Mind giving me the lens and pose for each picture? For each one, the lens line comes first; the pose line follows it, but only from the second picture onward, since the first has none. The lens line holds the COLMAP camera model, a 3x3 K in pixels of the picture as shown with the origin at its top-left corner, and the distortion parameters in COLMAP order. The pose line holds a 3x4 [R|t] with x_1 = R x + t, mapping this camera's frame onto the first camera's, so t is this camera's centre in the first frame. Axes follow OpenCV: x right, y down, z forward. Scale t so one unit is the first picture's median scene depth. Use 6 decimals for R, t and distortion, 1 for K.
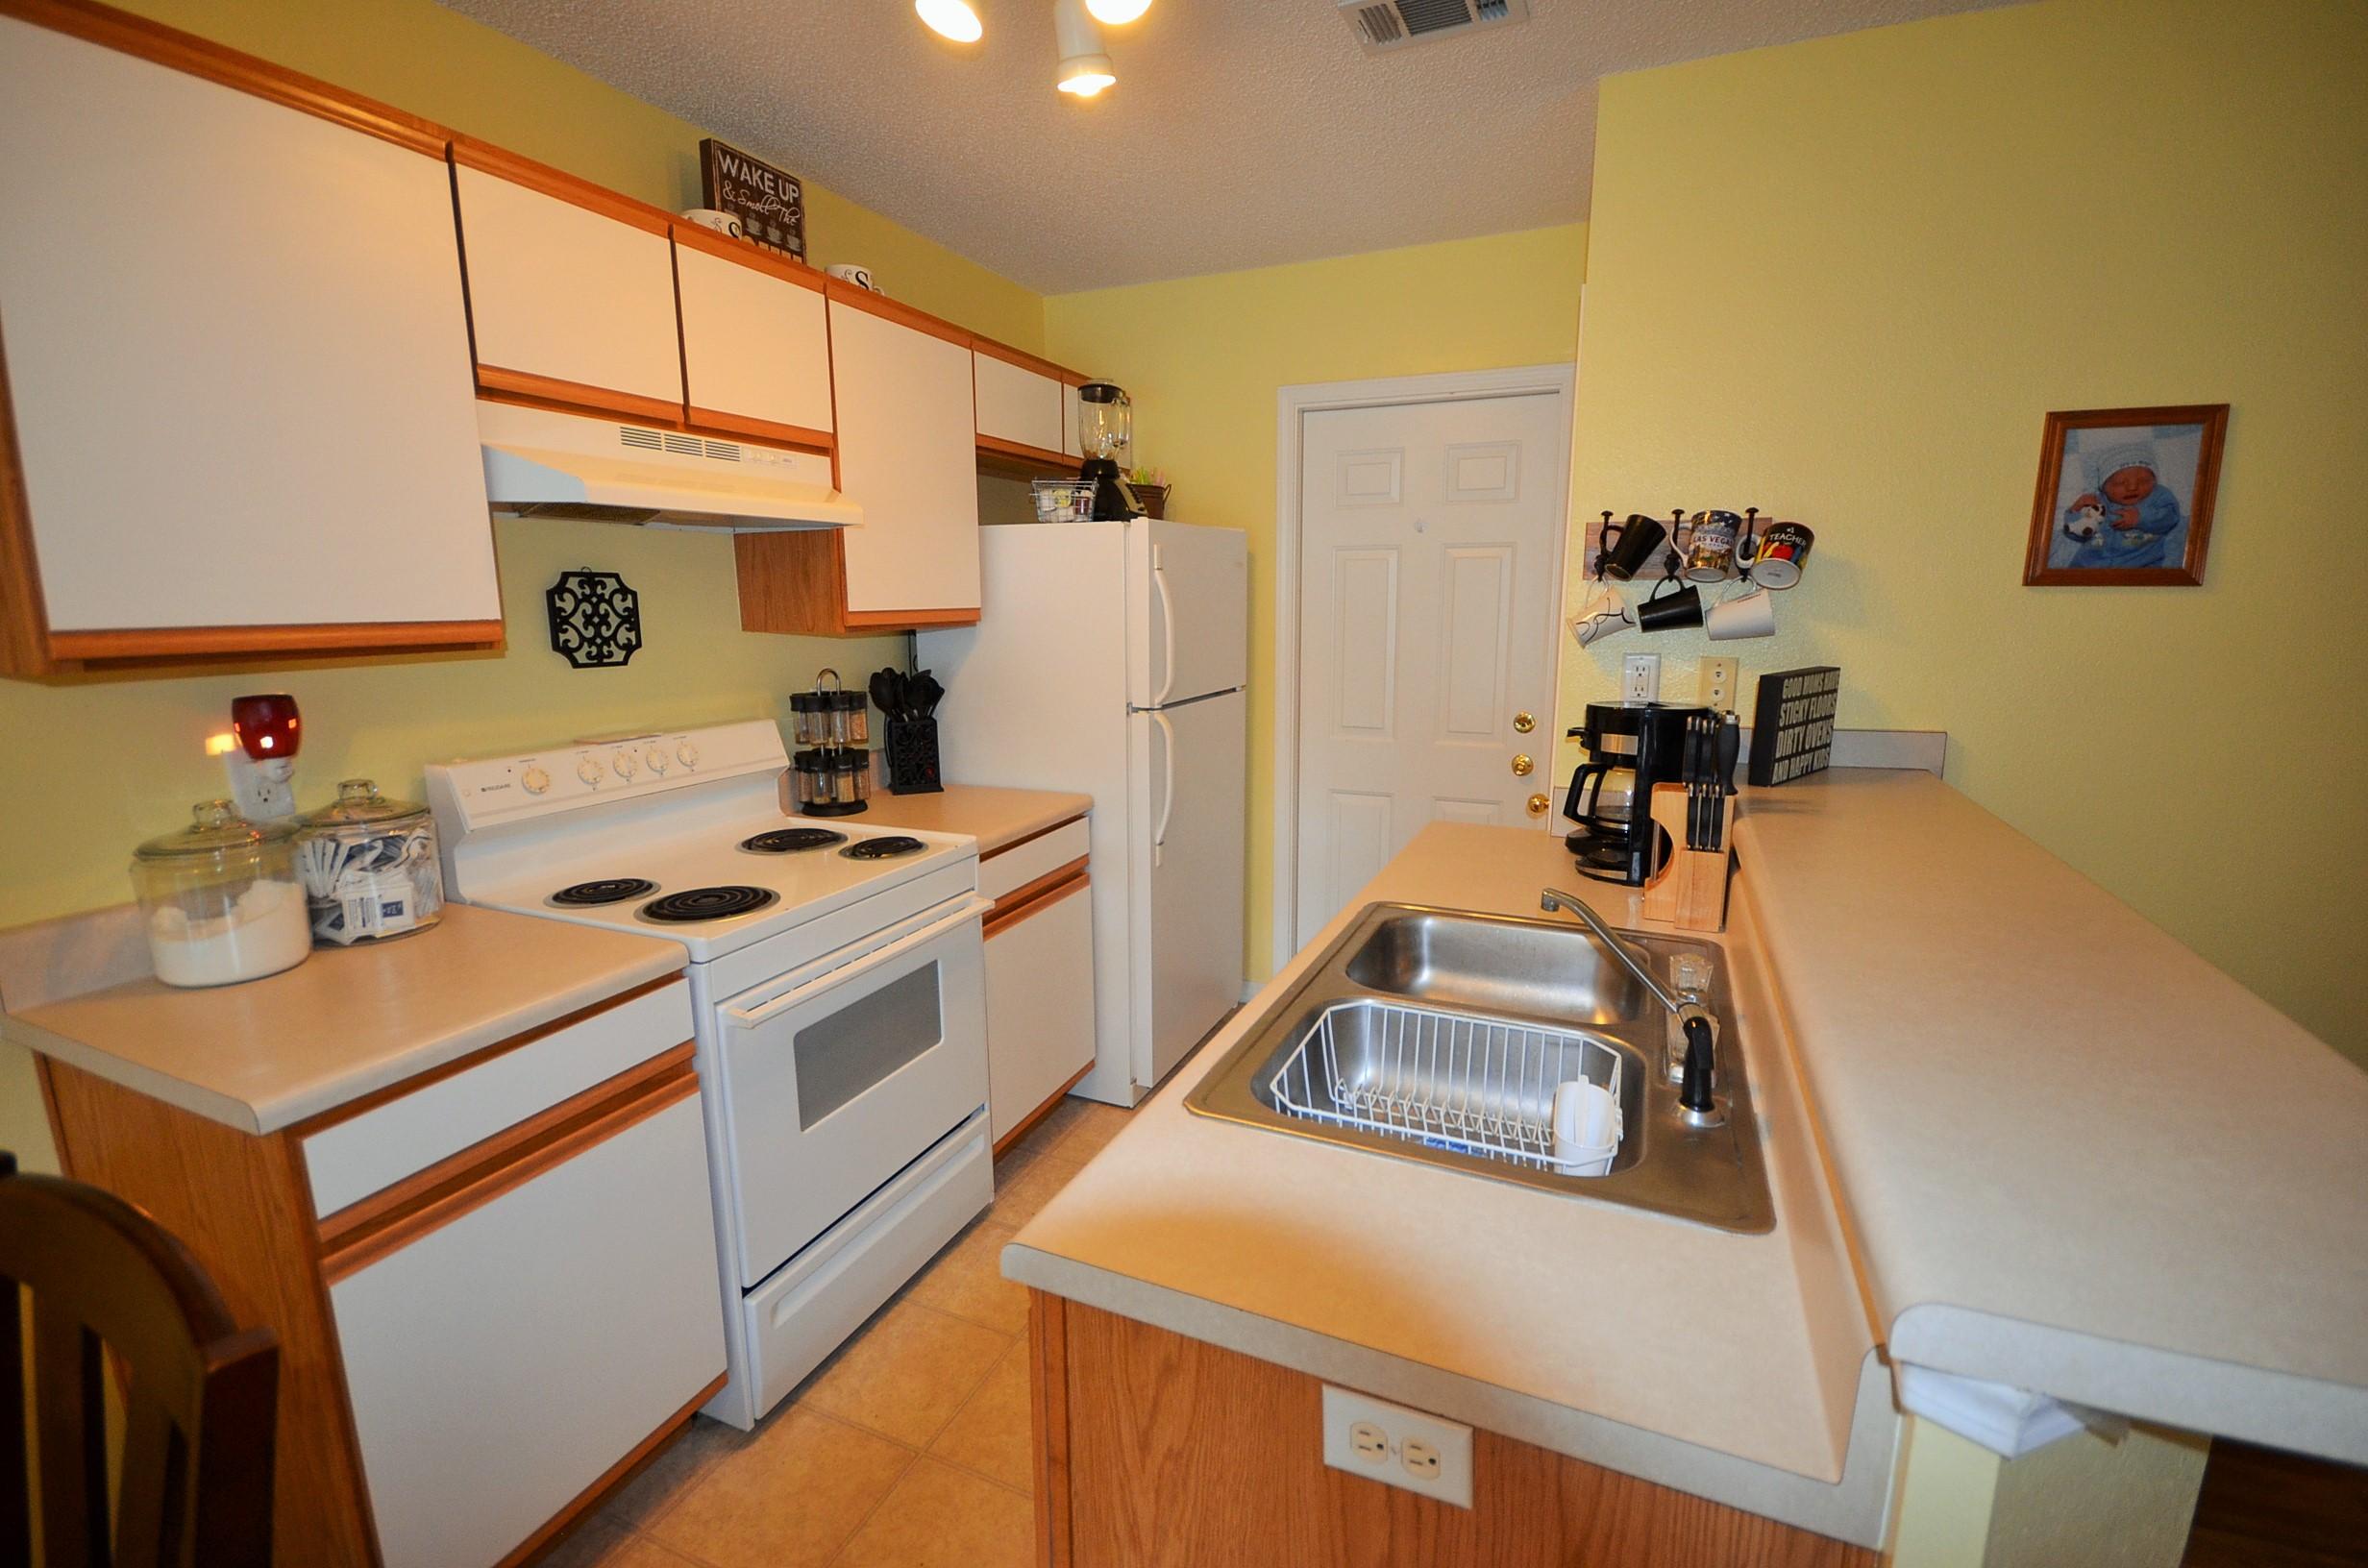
lens RADIAL K [[1033.0, 0, 1195.5], [0, 1033.0, 783.3], [0, 0, 1]] dist [0.003303, 0.000198]
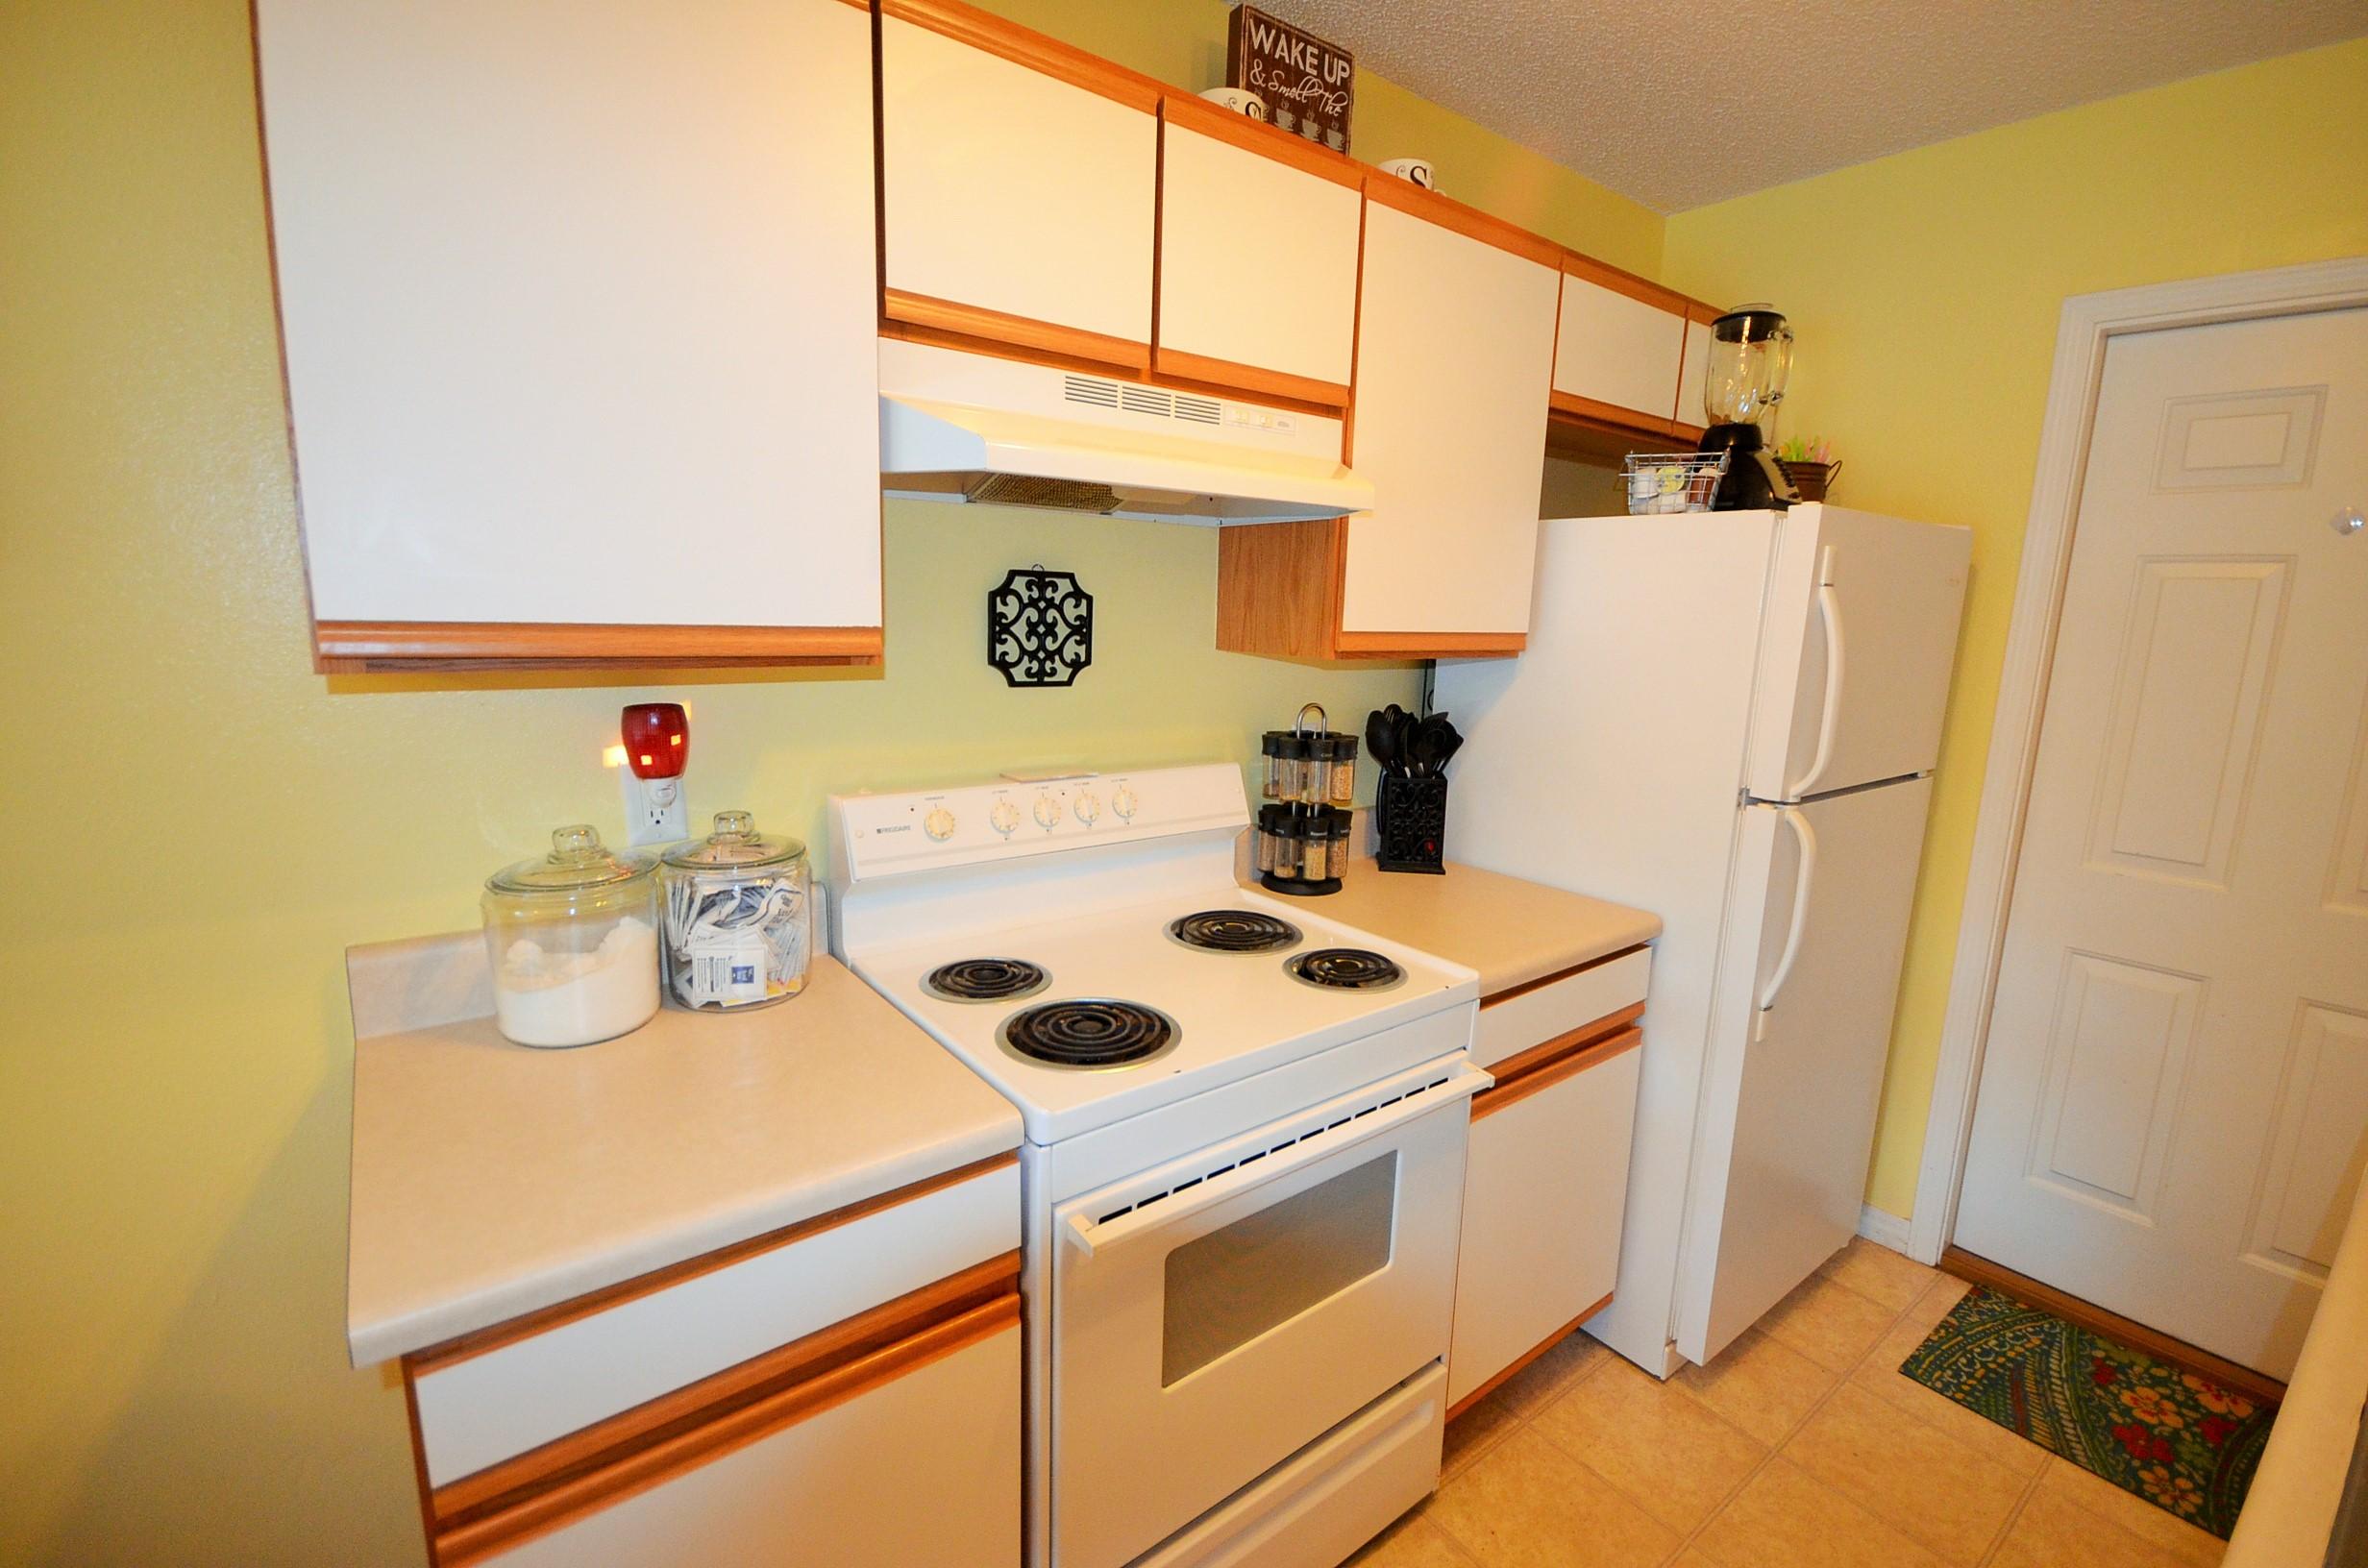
lens RADIAL K [[1046.5, 0, 1184.0], [0, 1046.5, 784.0], [0, 0, 1]] dist [0.008500, -0.010853]
pose [[0.870378, 0.115227, -0.478711, -0.068924], [-0.122035, 0.992380, 0.016989, -0.060853], [0.477021, 0.043633, 0.877808, 0.315103]]
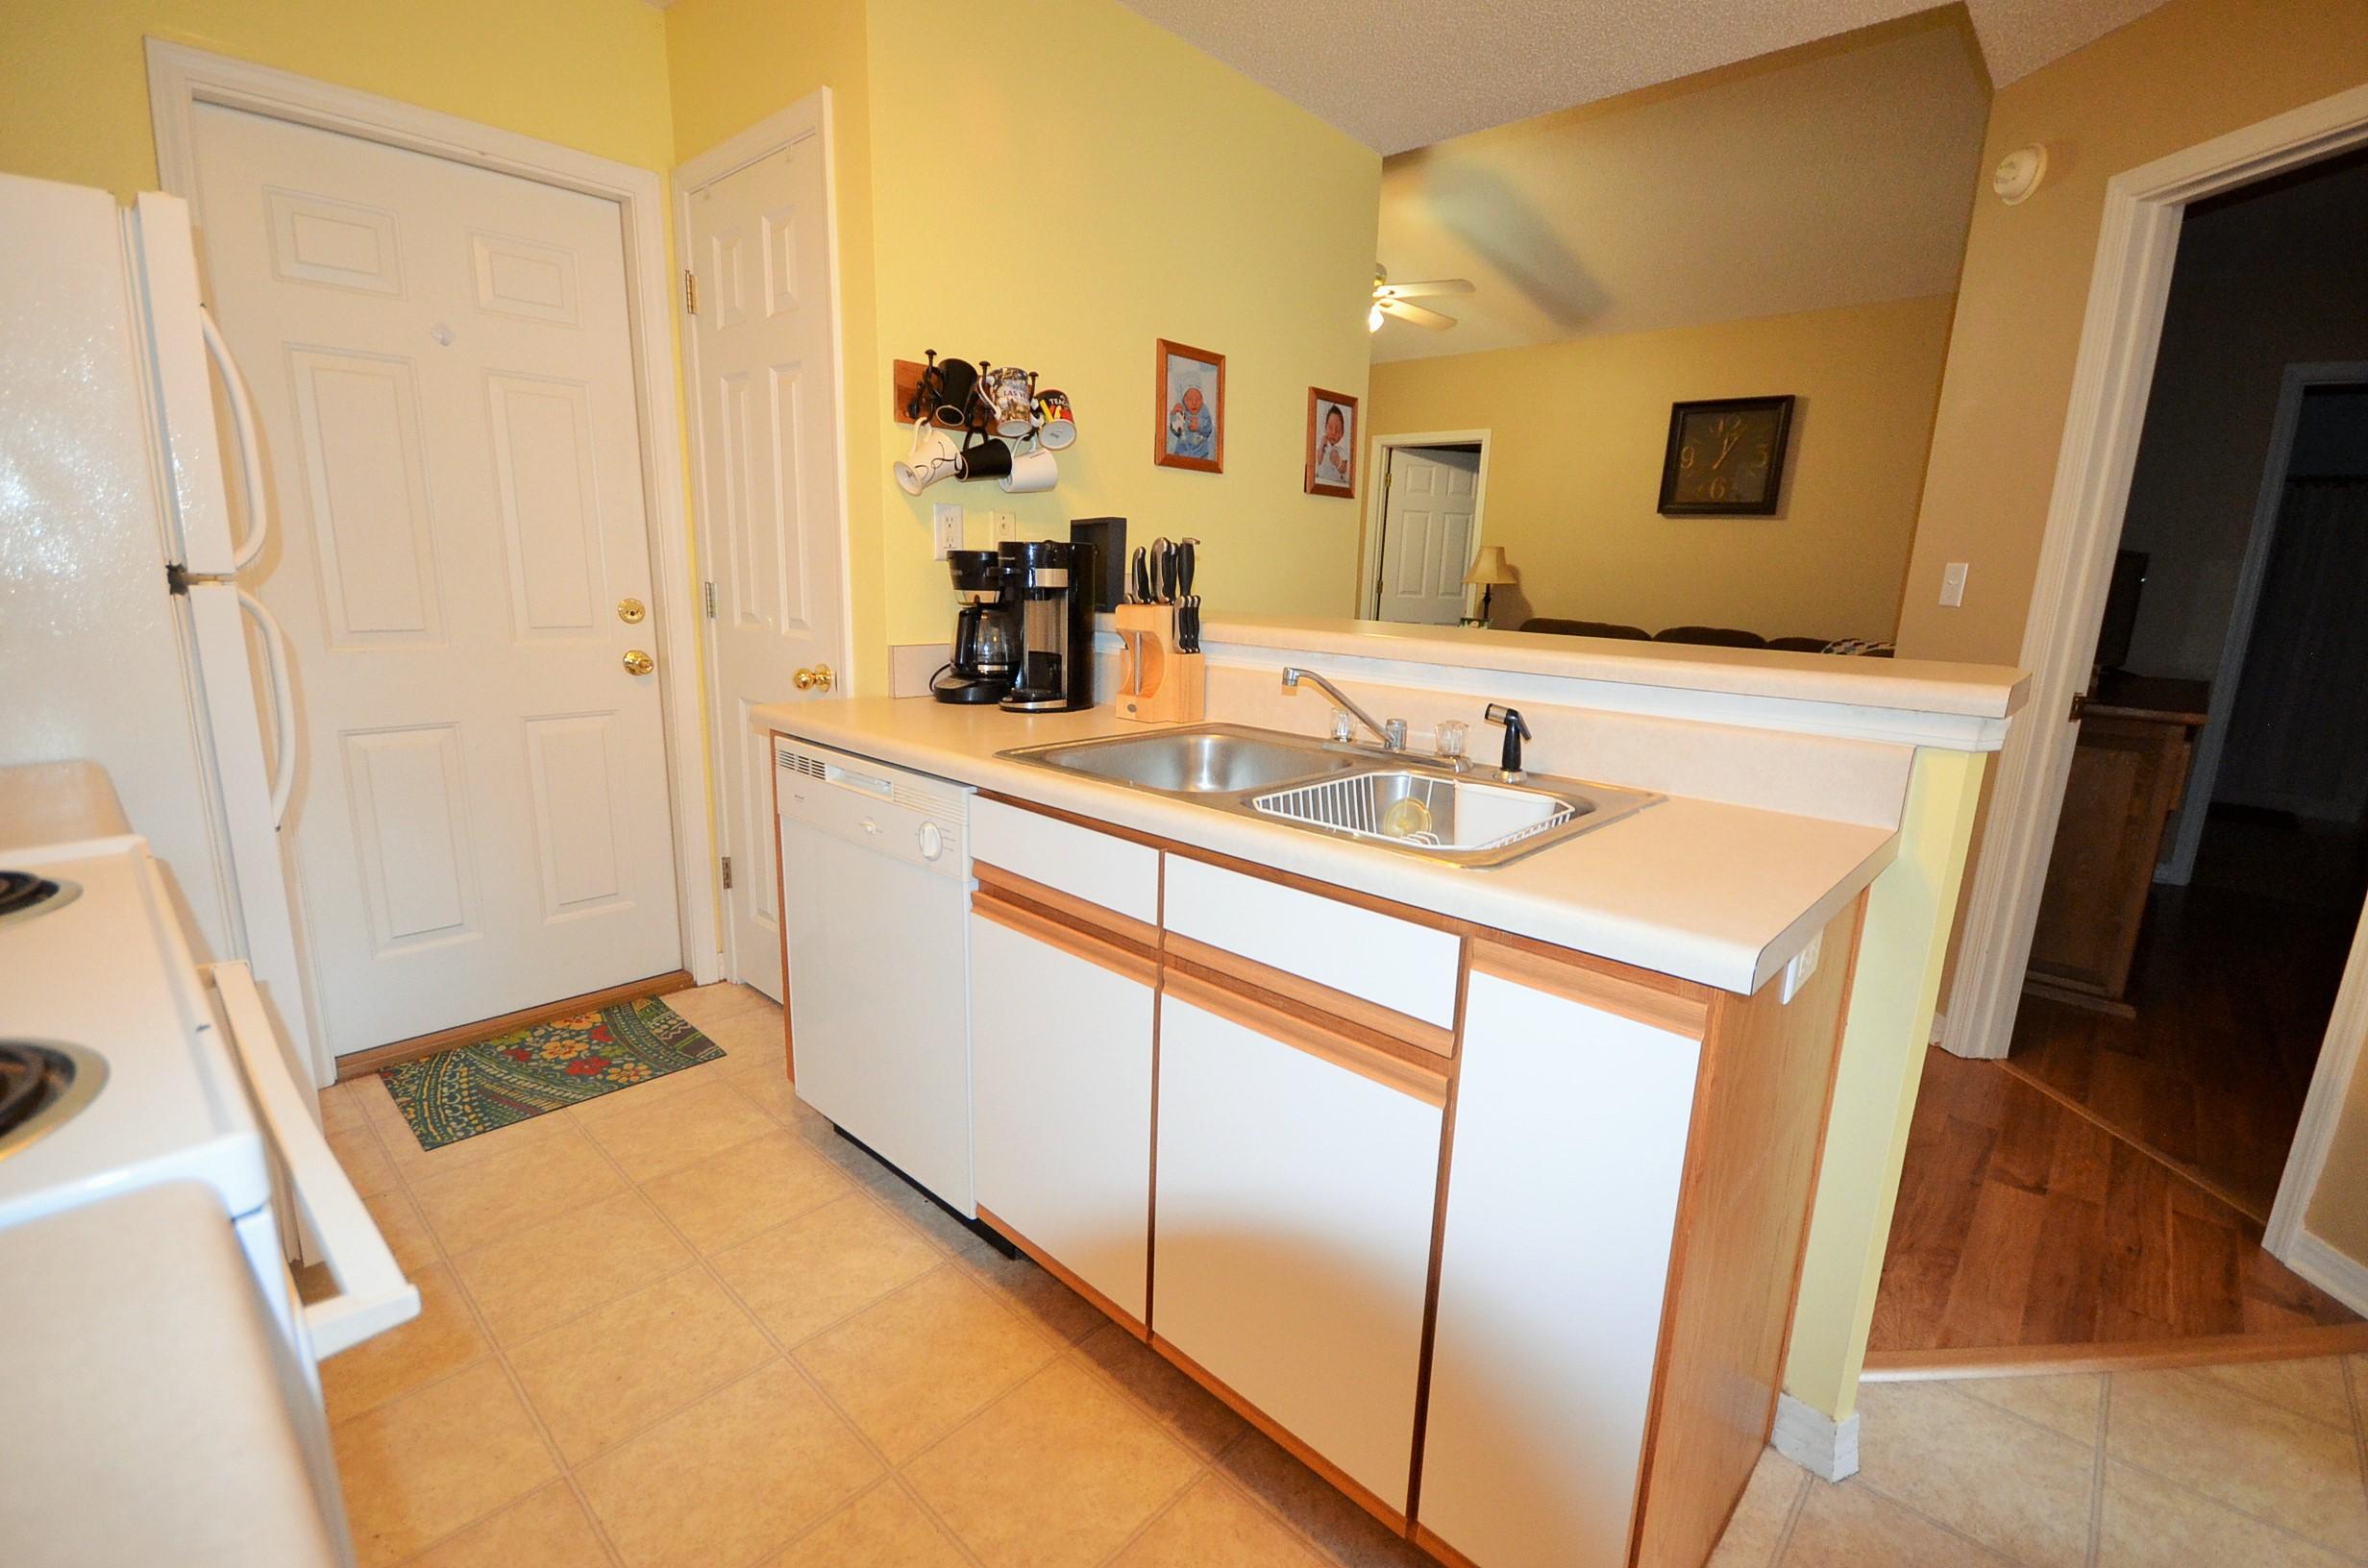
lens RADIAL K [[1033.0, 0, 1195.5], [0, 1033.0, 783.3], [0, 0, 1]] dist [0.003303, 0.000198]
pose [[0.334612, -0.182707, 0.924475, -0.487669], [0.139746, 0.979798, 0.143059, 0.032806], [-0.931937, 0.081323, 0.353385, 0.446327]]
